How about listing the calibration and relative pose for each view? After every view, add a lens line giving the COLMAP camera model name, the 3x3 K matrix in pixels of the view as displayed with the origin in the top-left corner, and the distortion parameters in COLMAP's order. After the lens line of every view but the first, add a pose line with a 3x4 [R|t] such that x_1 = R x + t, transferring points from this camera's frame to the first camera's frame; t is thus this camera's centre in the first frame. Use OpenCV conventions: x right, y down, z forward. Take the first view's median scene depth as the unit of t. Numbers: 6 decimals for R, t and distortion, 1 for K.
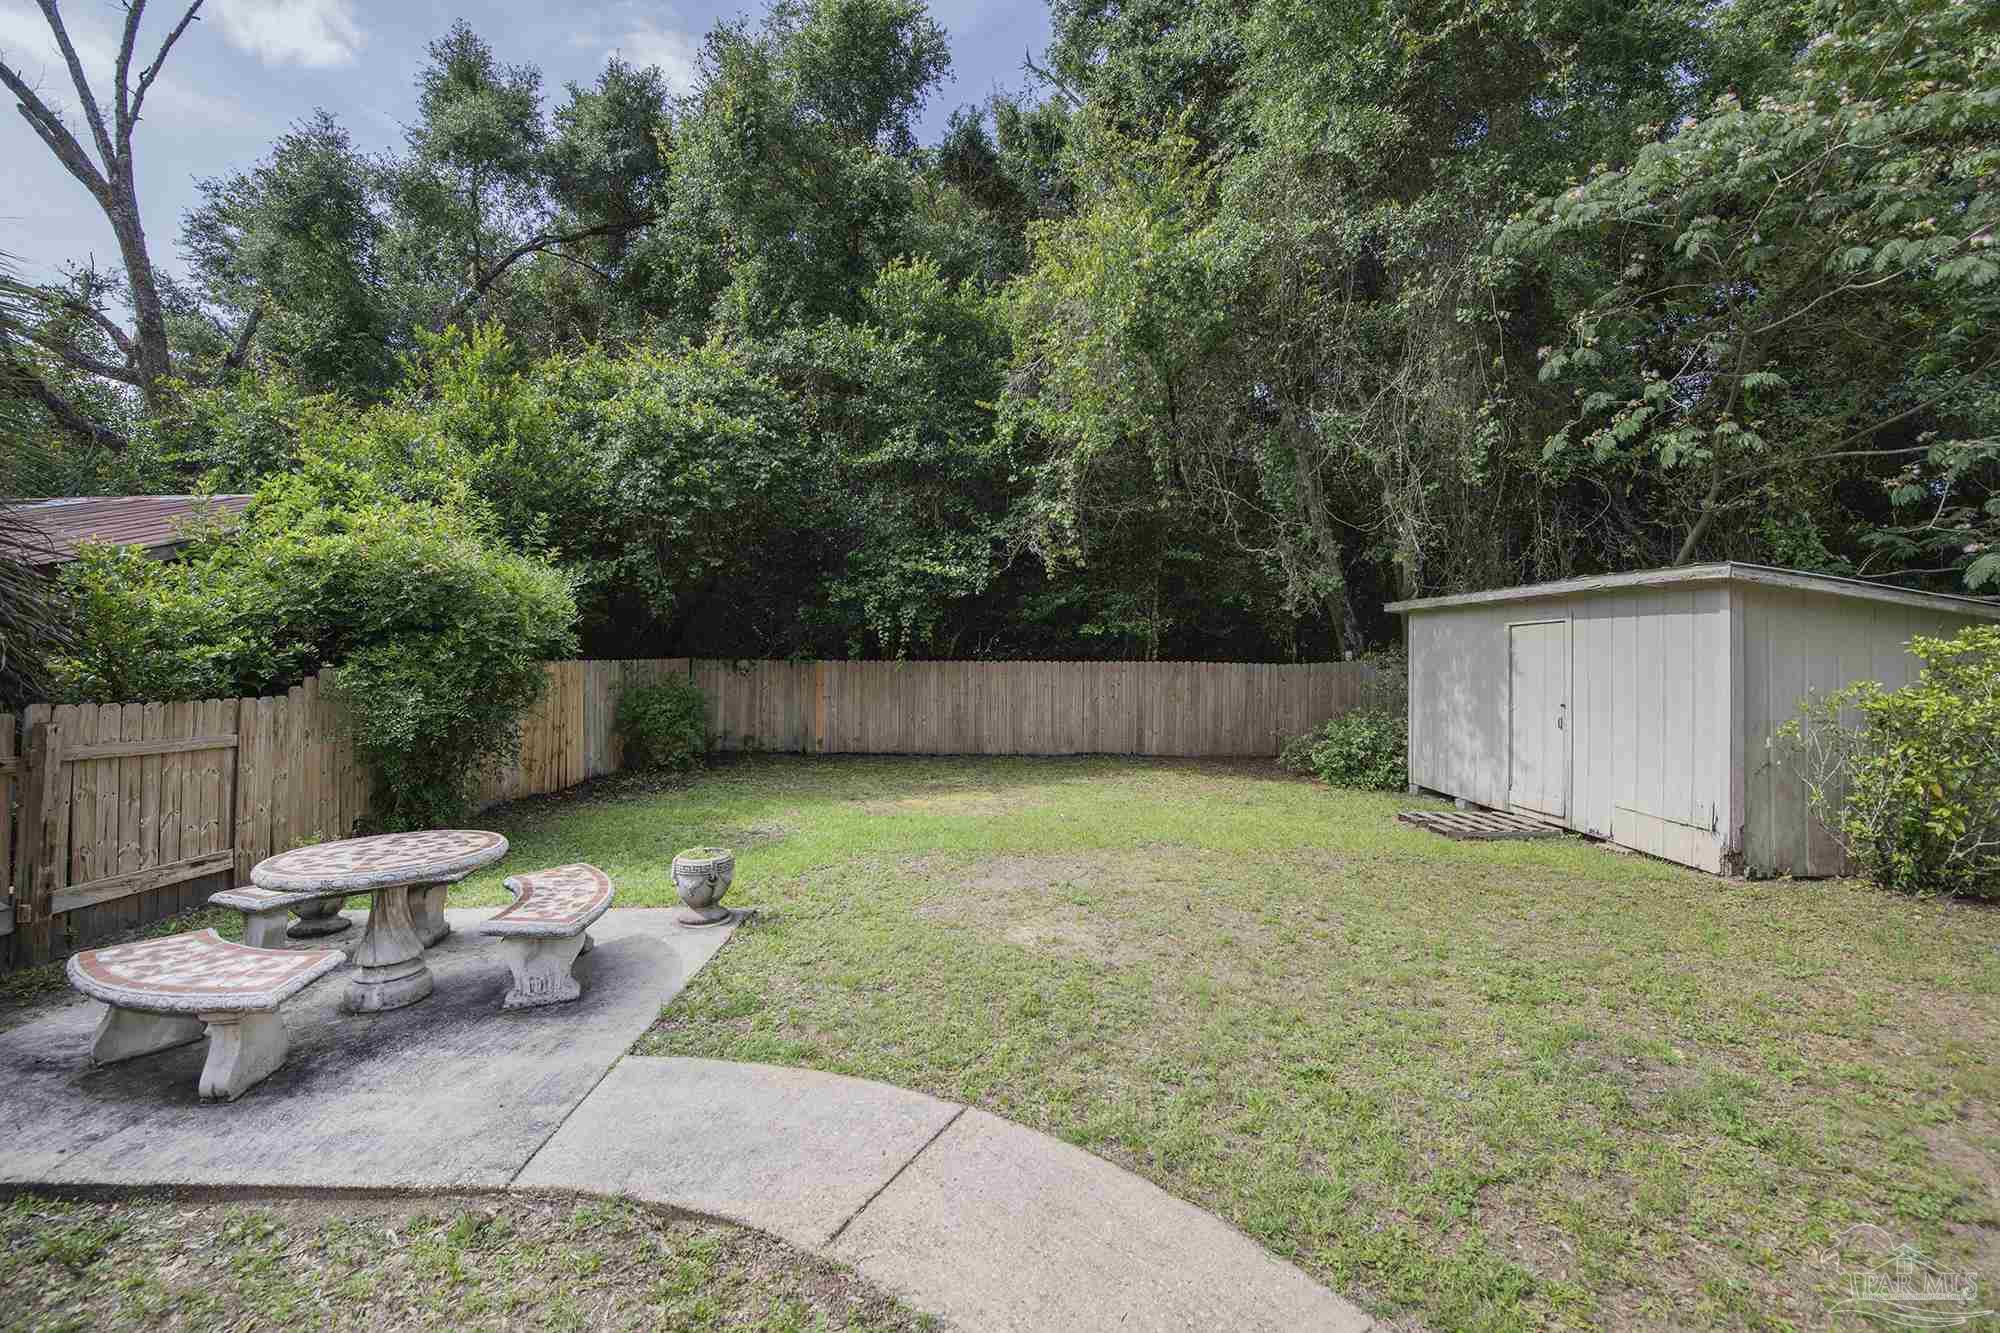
lens RADIAL K [[825.6, 0, 999.5], [0, 825.6, 662.5], [0, 0, 1]] dist [-0.021262, 0.000280]
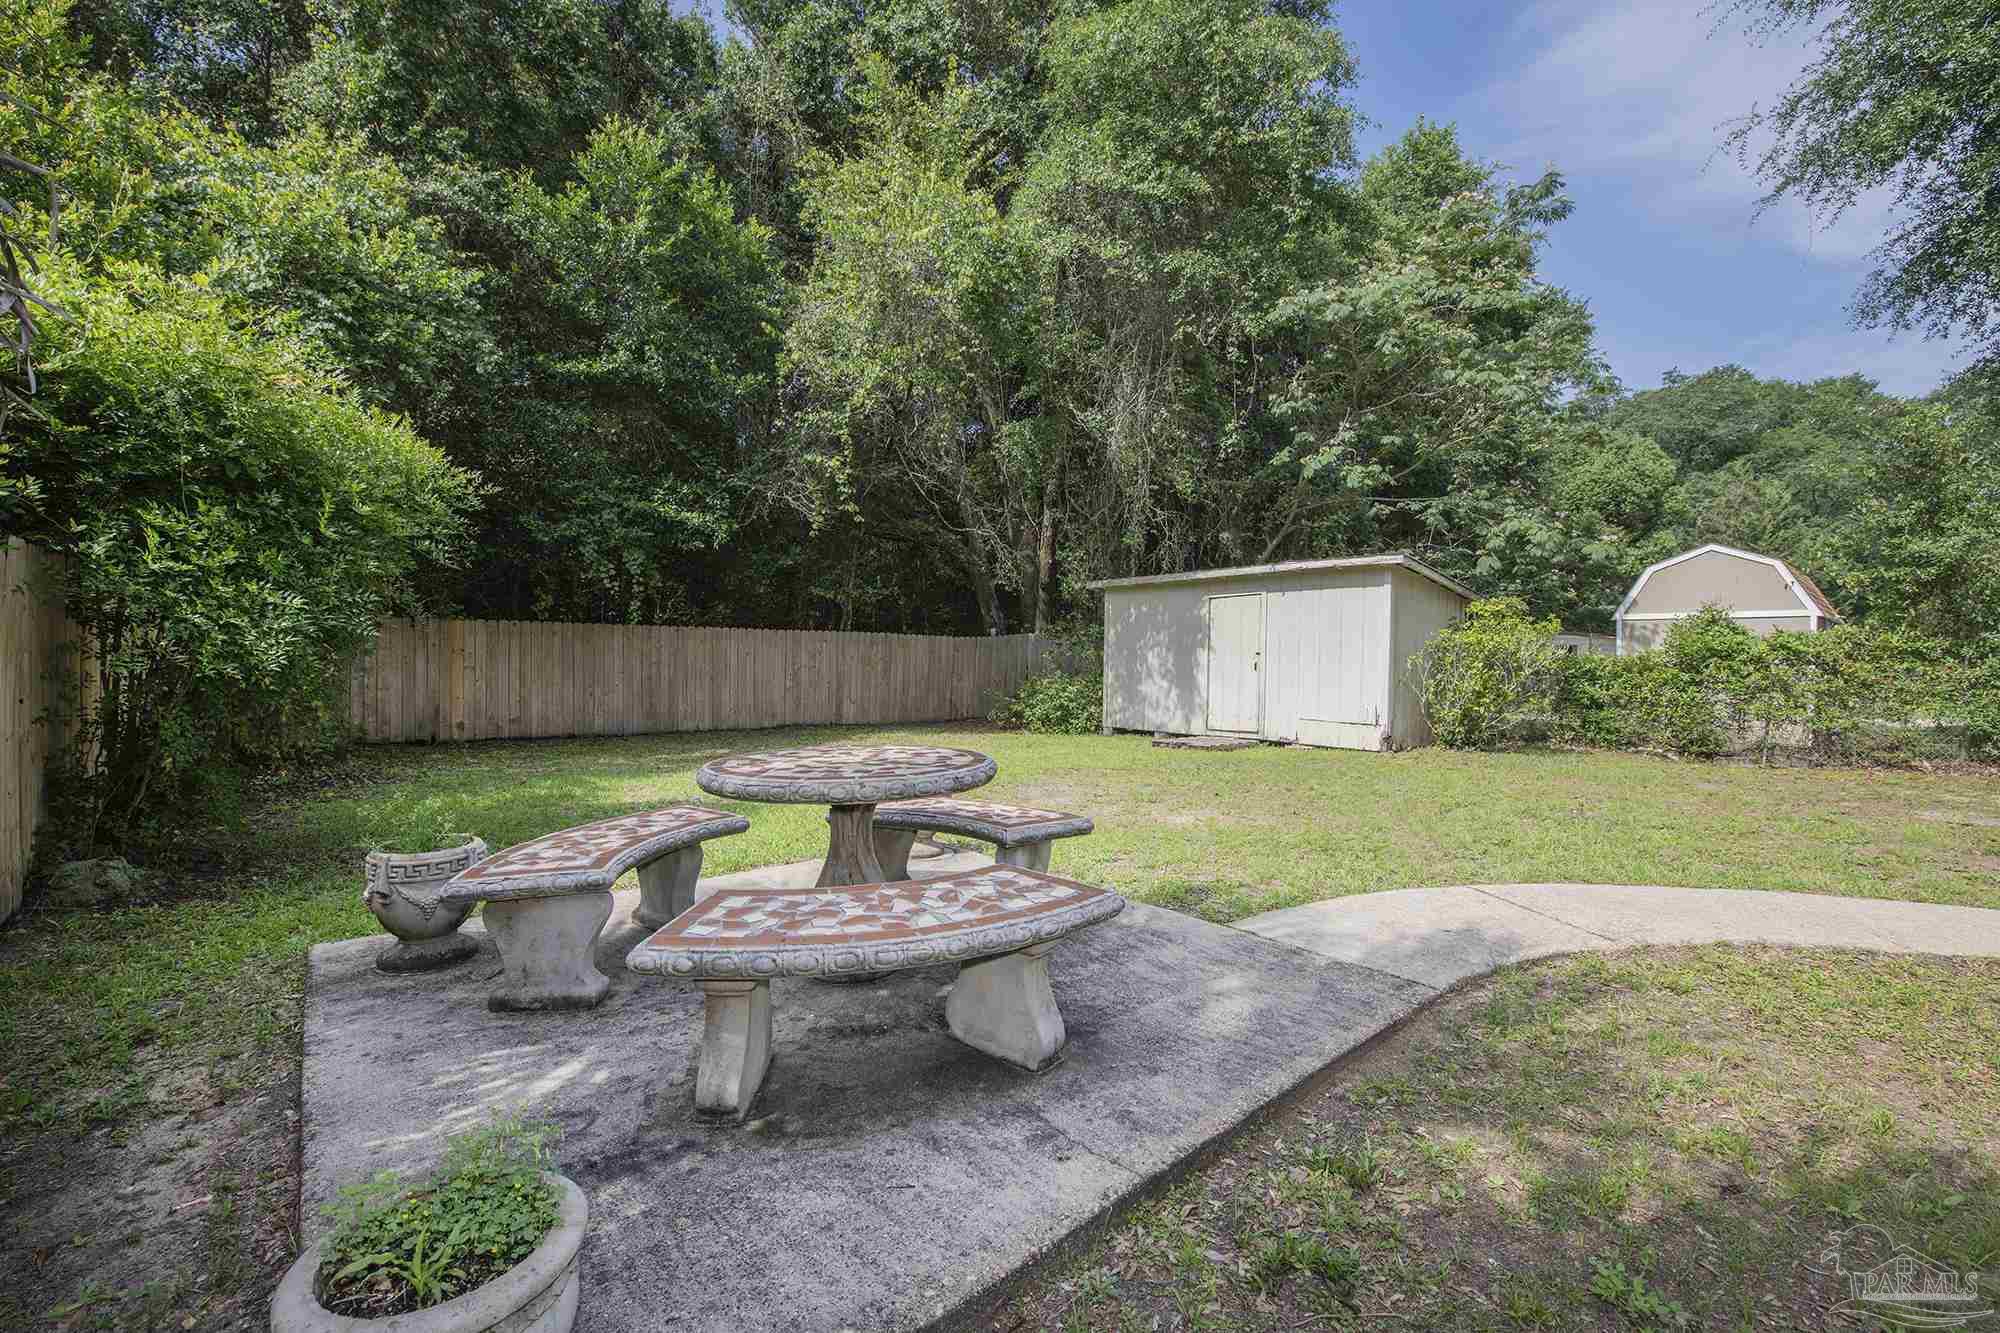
lens RADIAL K [[810.1, 0, 1002.5], [0, 810.1, 715.6], [0, 0, 1]] dist [0.000786, 0.000128]
pose [[0.775124, -0.038284, 0.630648, -0.452206], [-0.000345, 0.998137, 0.061017, 0.061025], [-0.631809, -0.047513, 0.773666, 0.151509]]
